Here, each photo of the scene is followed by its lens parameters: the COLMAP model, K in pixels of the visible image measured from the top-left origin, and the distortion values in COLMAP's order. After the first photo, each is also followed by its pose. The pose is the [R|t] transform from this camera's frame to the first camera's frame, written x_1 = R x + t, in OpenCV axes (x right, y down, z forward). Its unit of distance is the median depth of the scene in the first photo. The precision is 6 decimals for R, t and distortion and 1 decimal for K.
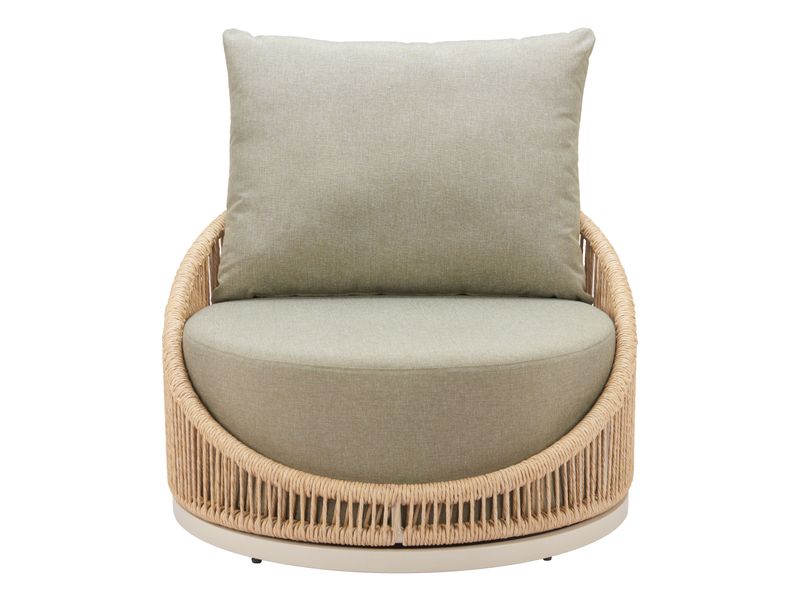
lens RADIAL K [[1633.2, 0, 400.7], [0, 1633.2, 296.4], [0, 0, 1]] dist [0.322493, 0.000000]
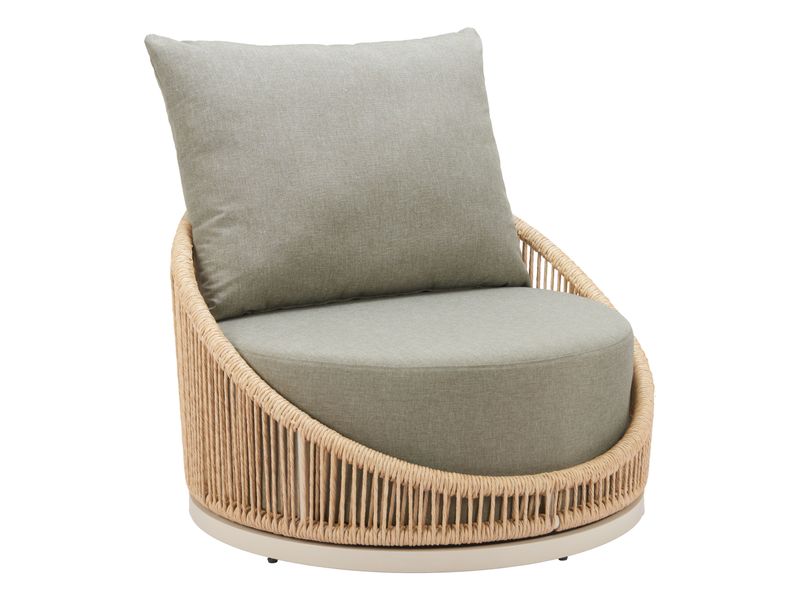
lens RADIAL K [[1633.2, 0, 402.0], [0, 1633.2, 306.7], [0, 0, 1]] dist [0.322493, 0.000000]
pose [[0.871680, -0.100390, 0.479683, -0.472737], [0.101016, 0.994581, 0.024585, -0.018802], [-0.479552, 0.027026, 0.877097, 0.122397]]
